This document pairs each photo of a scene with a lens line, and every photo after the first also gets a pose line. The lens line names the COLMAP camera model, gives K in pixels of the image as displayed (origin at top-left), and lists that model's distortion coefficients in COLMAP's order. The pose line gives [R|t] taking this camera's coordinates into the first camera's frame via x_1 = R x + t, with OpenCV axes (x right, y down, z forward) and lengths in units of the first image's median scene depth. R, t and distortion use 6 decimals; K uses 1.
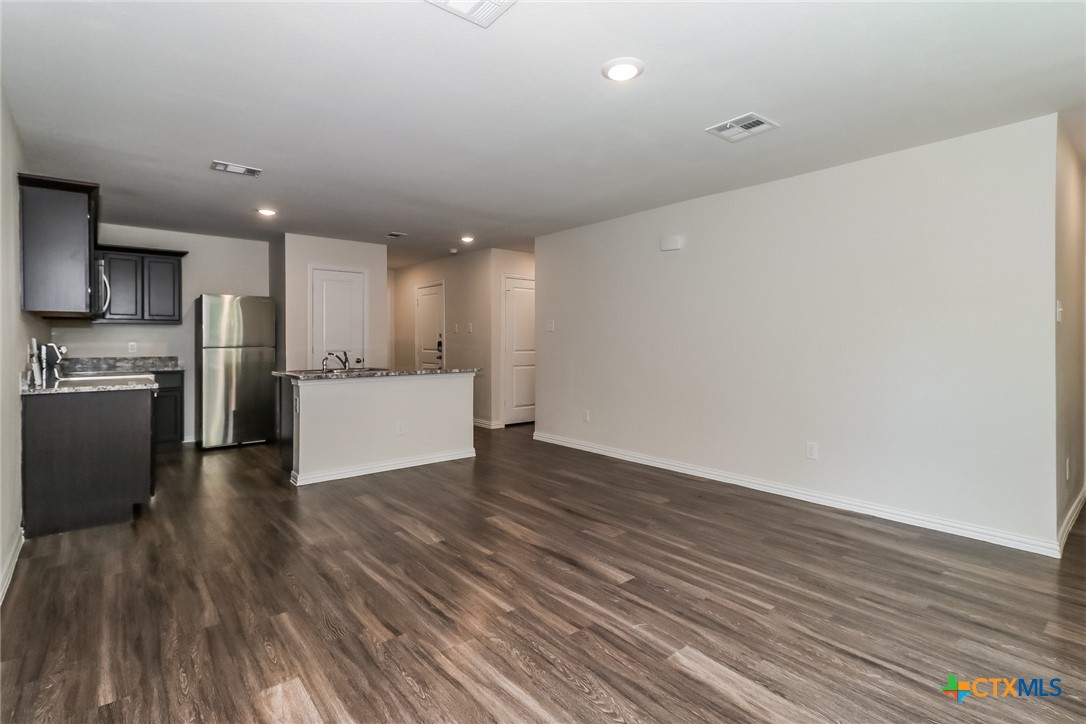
lens RADIAL K [[526.6, 0, 551.3], [0, 526.6, 347.7], [0, 0, 1]] dist [0.010726, -0.002733]
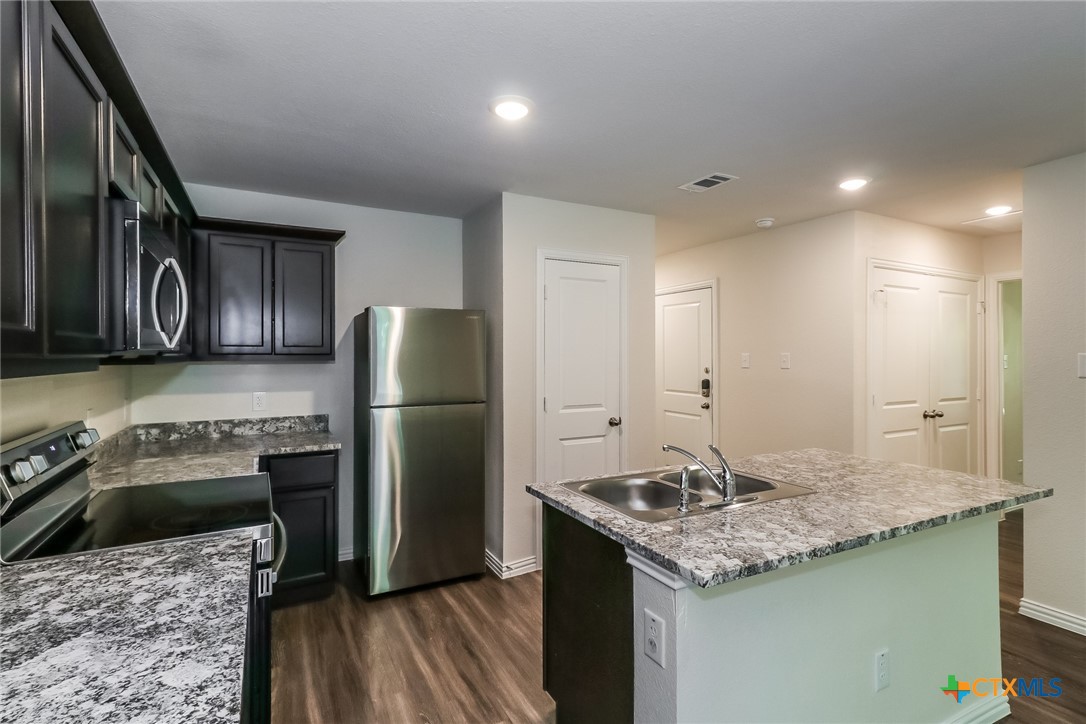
lens RADIAL K [[526.6, 0, 544.4], [0, 526.6, 363.0], [0, 0, 1]] dist [0.010726, -0.002733]
pose [[0.974834, 0.002140, -0.222920, -0.312533], [-0.002689, 0.999994, -0.002157, -0.036480], [0.222914, 0.002702, 0.974834, 0.441411]]
